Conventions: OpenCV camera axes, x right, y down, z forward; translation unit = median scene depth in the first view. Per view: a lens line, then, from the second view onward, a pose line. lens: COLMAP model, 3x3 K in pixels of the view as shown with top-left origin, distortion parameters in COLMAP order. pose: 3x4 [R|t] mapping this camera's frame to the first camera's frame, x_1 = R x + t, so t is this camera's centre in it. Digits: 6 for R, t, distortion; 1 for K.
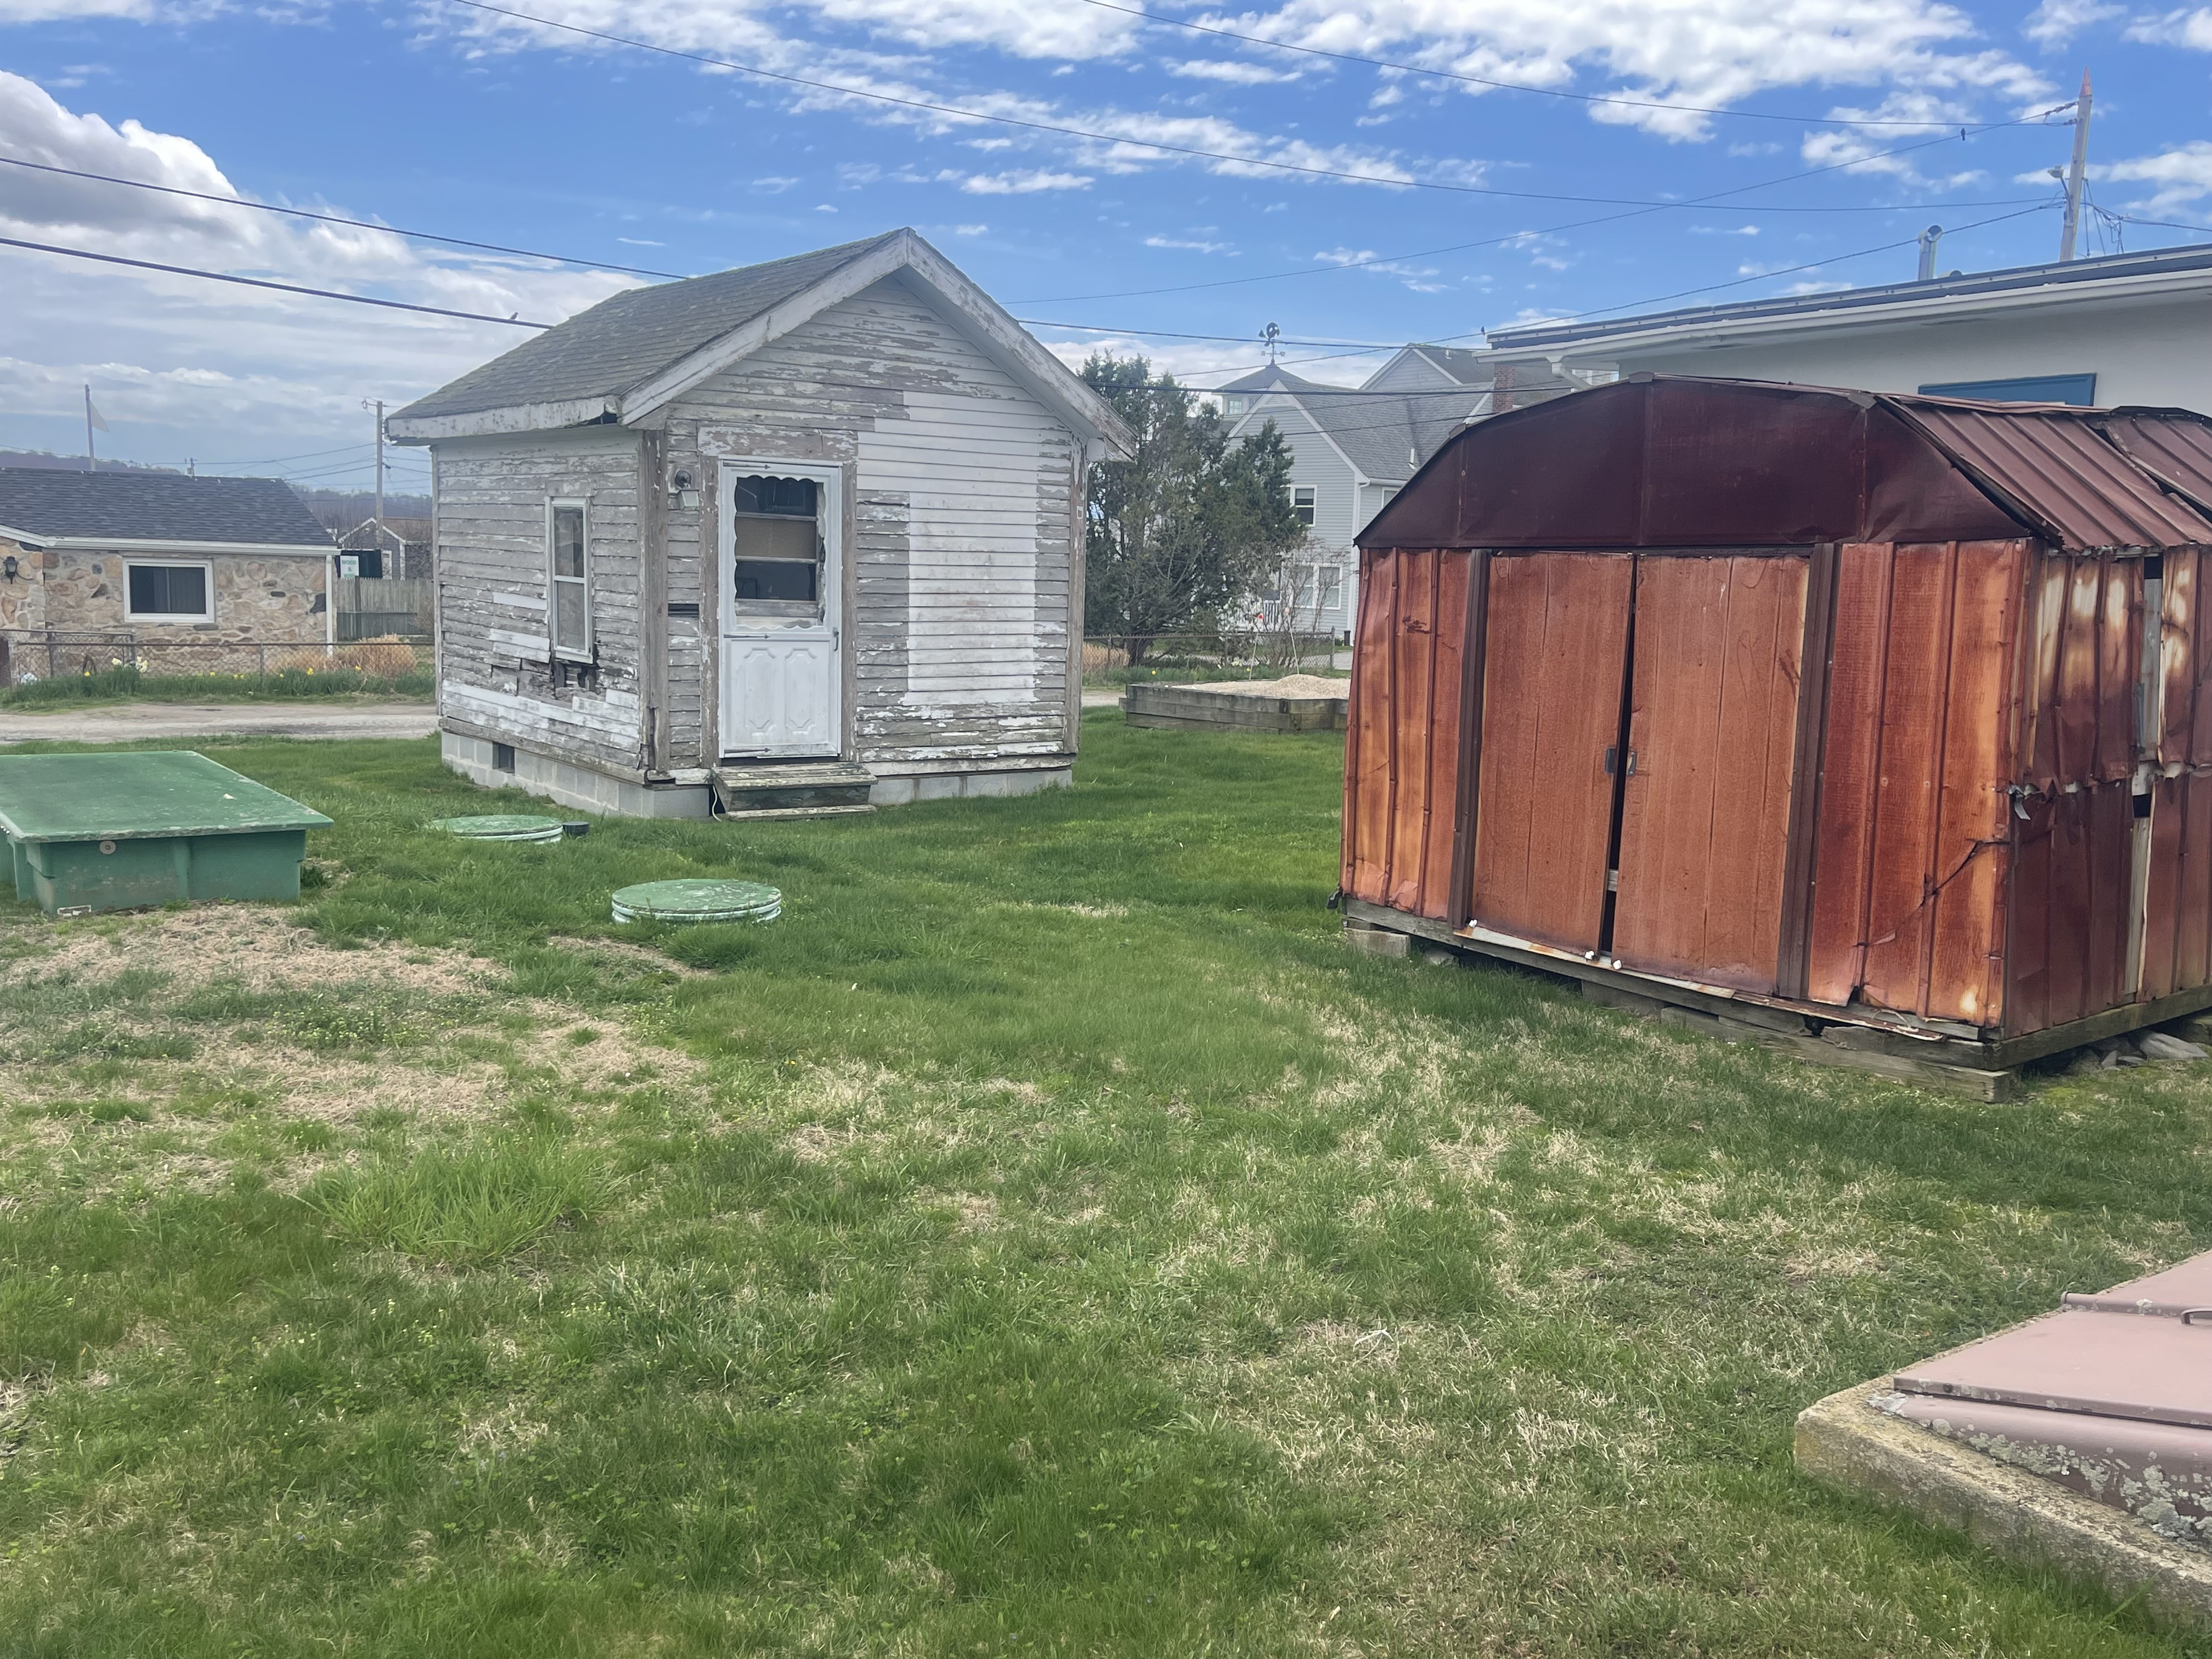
lens RADIAL K [[1976.2, 0, 1106.0], [0, 1976.2, 829.5], [0, 0, 1]] dist [0.097075, -0.120418]
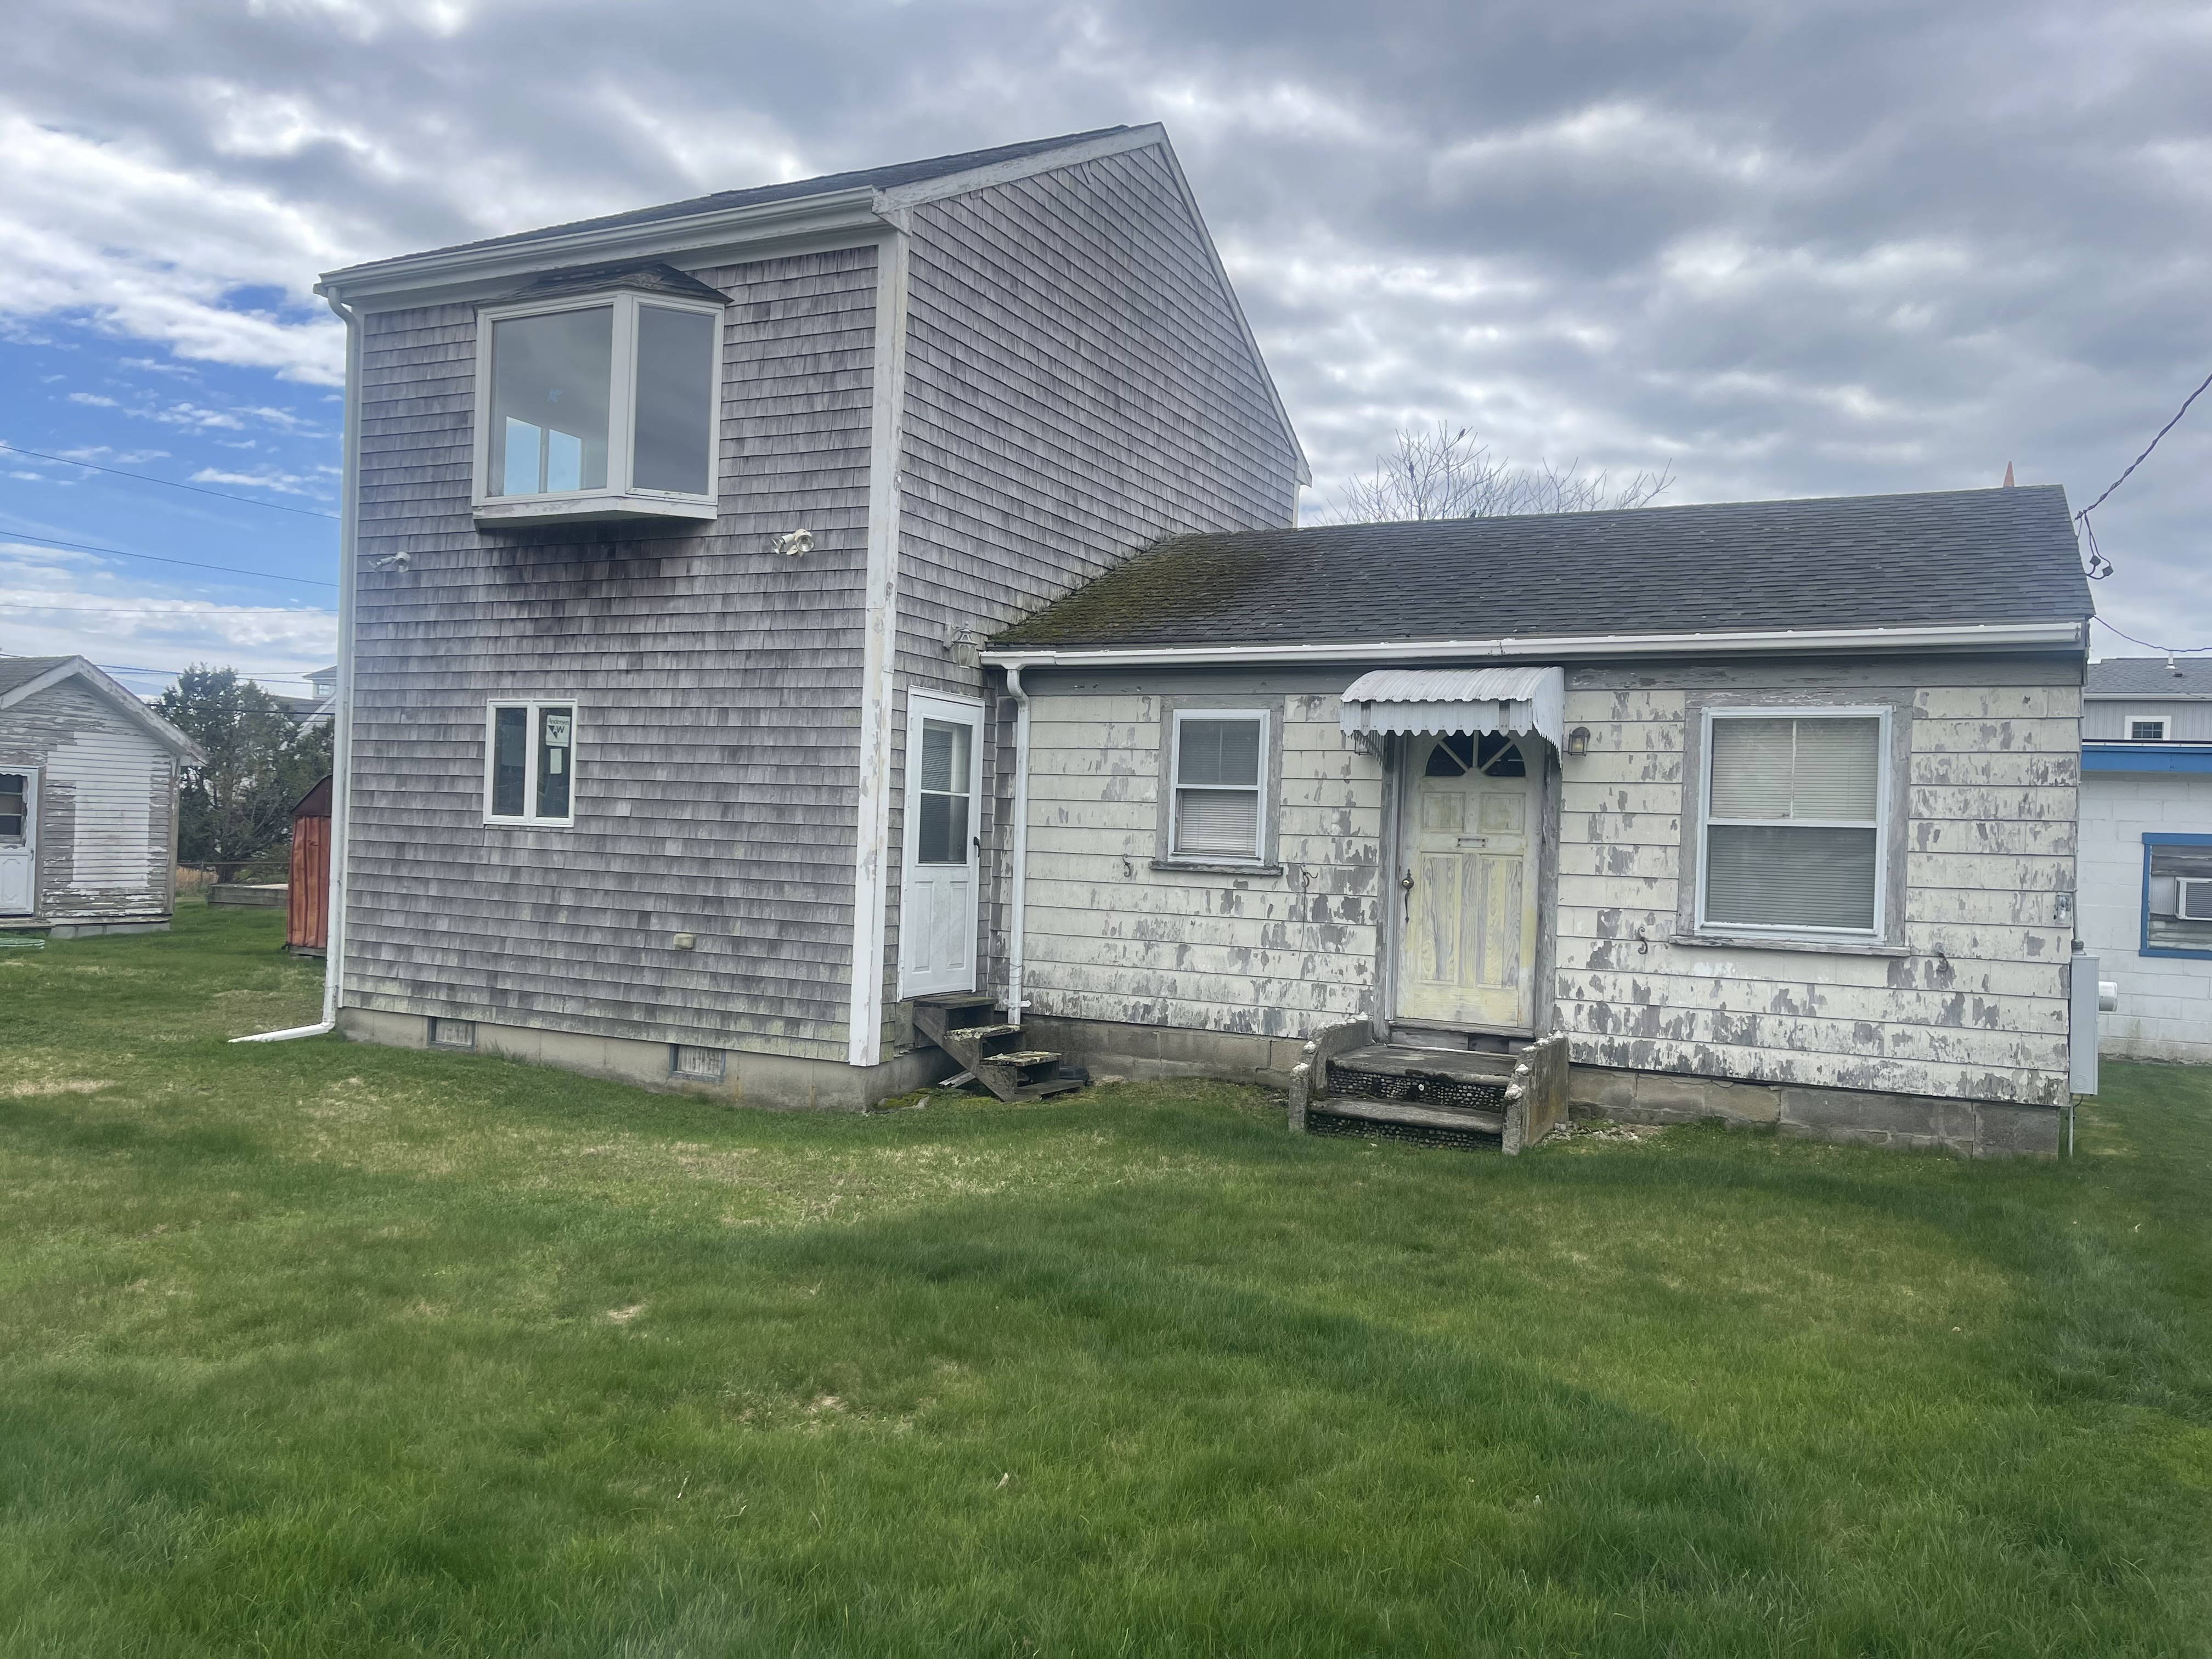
lens RADIAL K [[1711.1, 0, 1106.0], [0, 1711.1, 829.5], [0, 0, 1]] dist [0.184040, -0.240530]
pose [[0.892416, 0.005187, 0.451184, 0.021771], [0.050169, 0.992593, -0.110641, 0.128483], [-0.448416, 0.121374, 0.885546, -1.046357]]
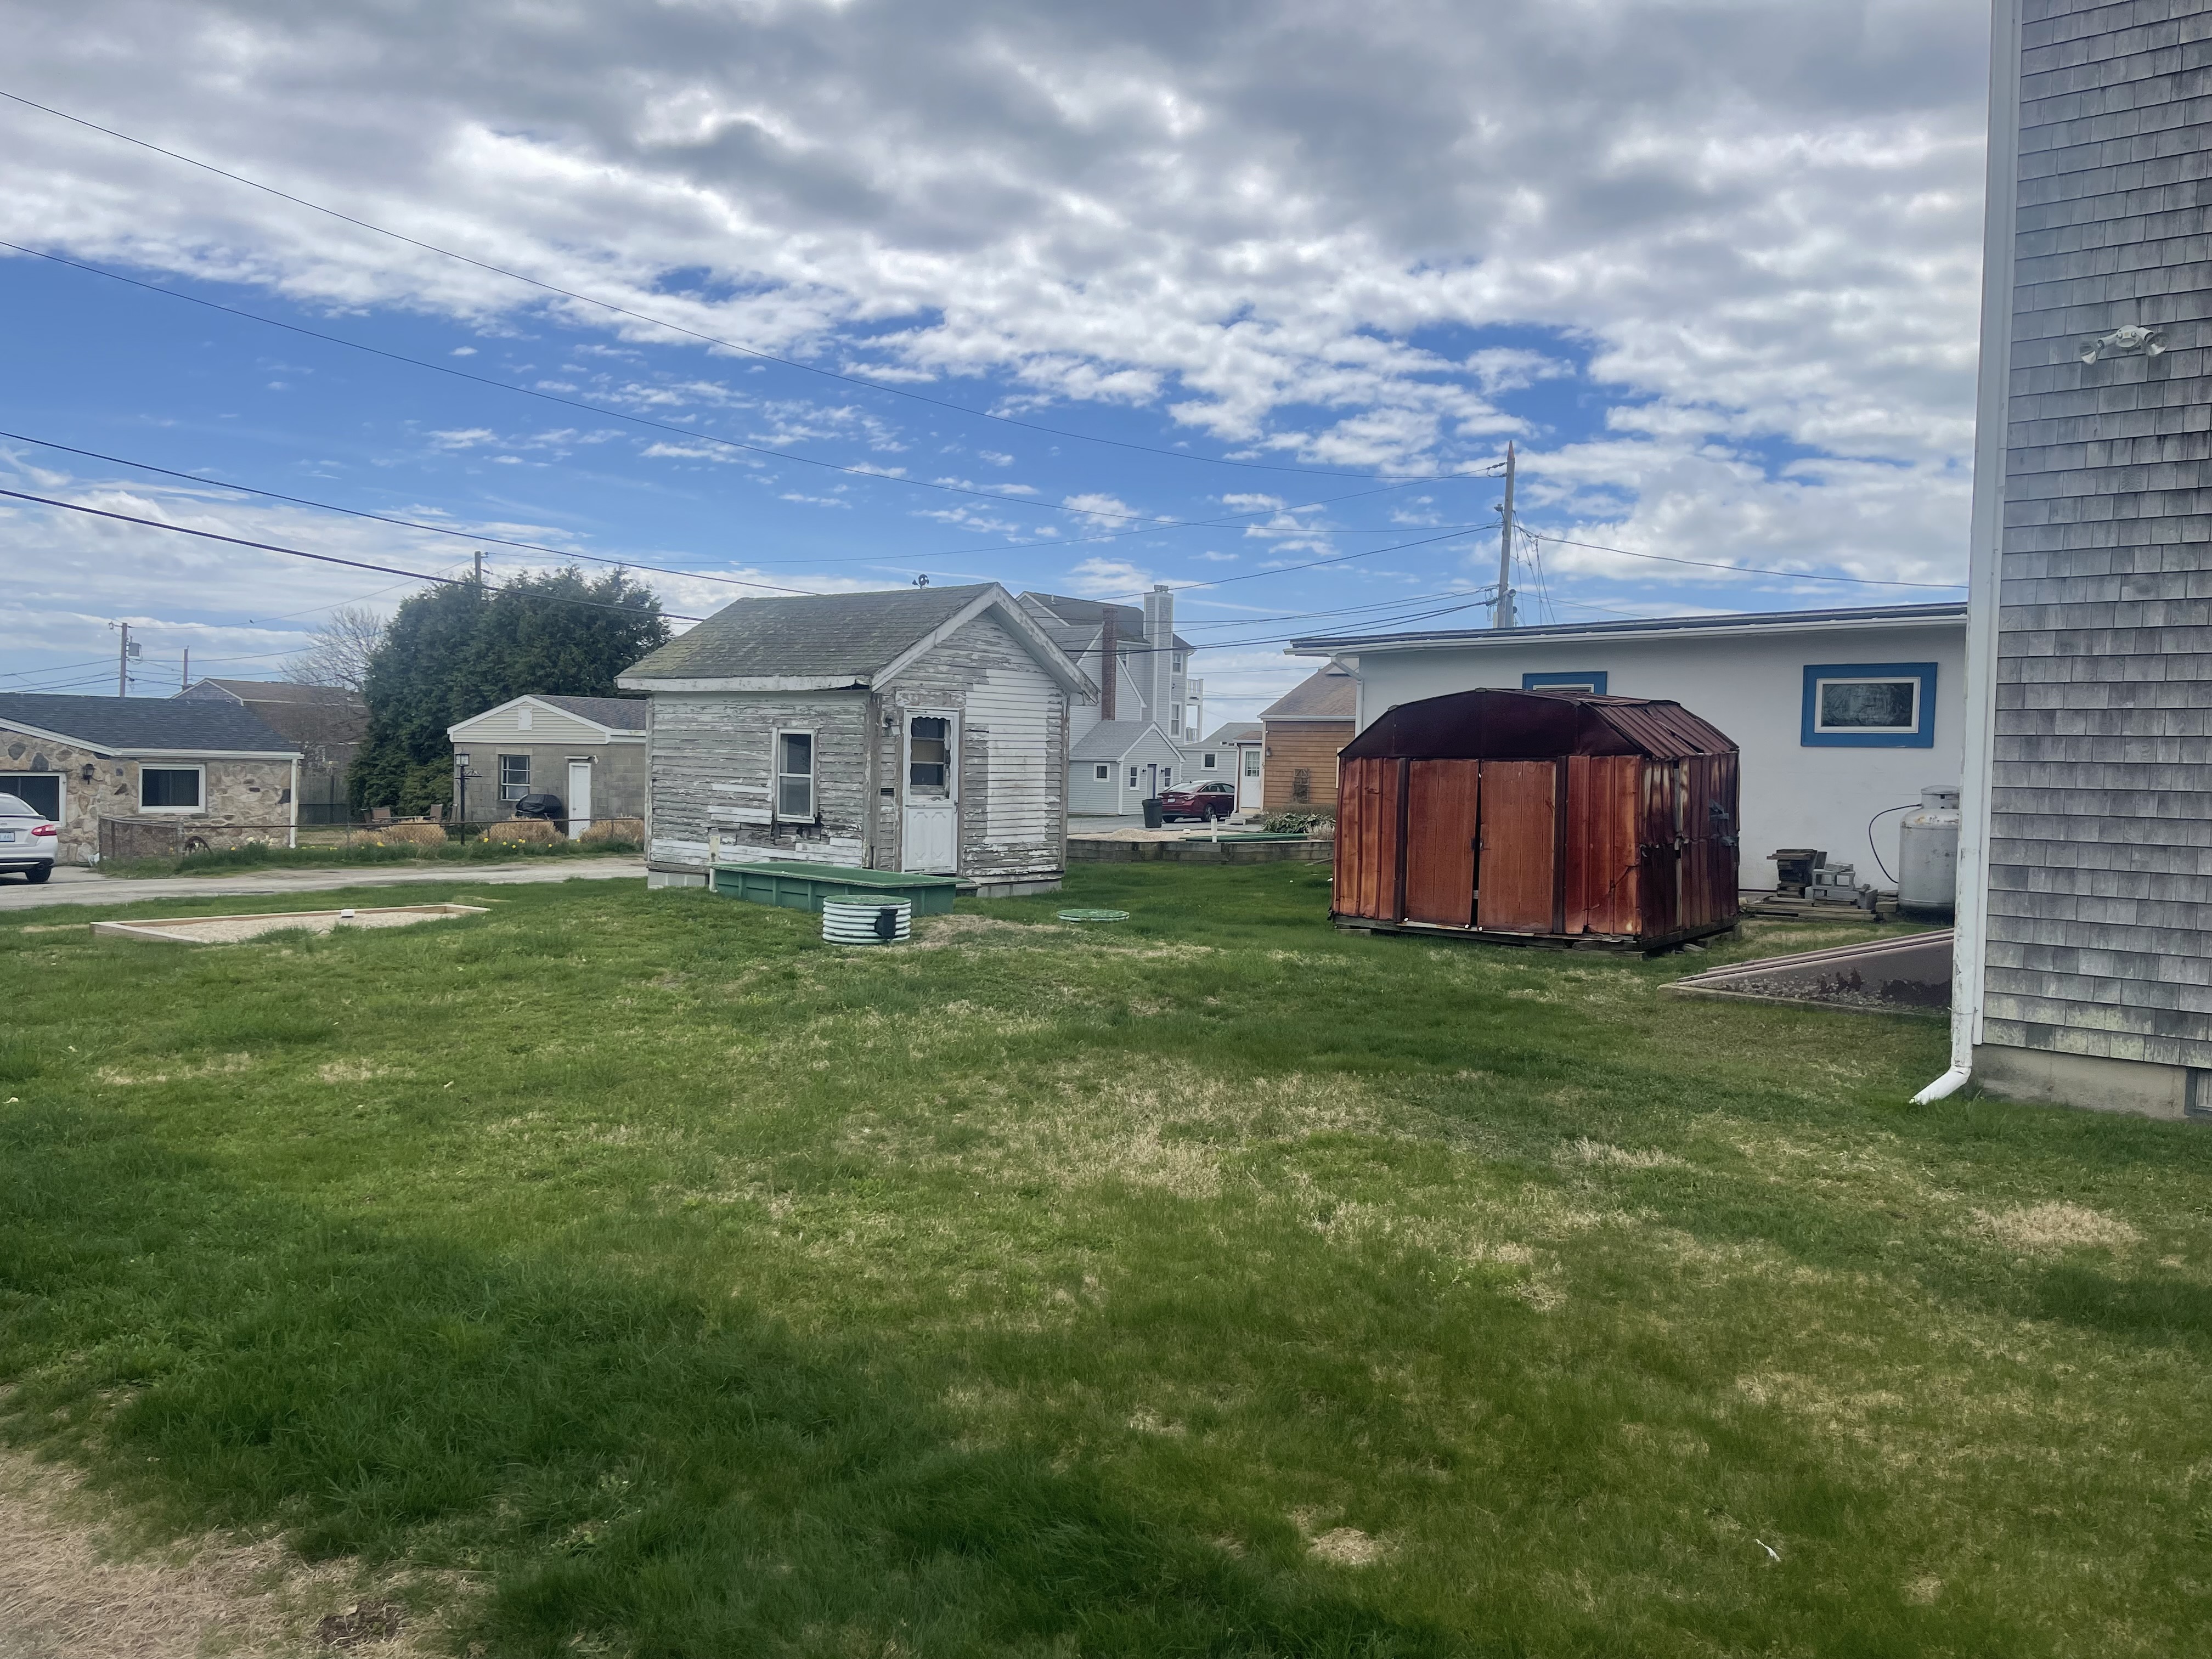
lens RADIAL K [[1711.1, 0, 1106.0], [0, 1711.1, 829.5], [0, 0, 1]] dist [0.184040, -0.240530]
pose [[0.968178, -0.019372, 0.249513, -0.391354], [0.041560, 0.995602, -0.083963, 0.058580], [-0.246789, 0.091661, 0.964725, -0.511228]]
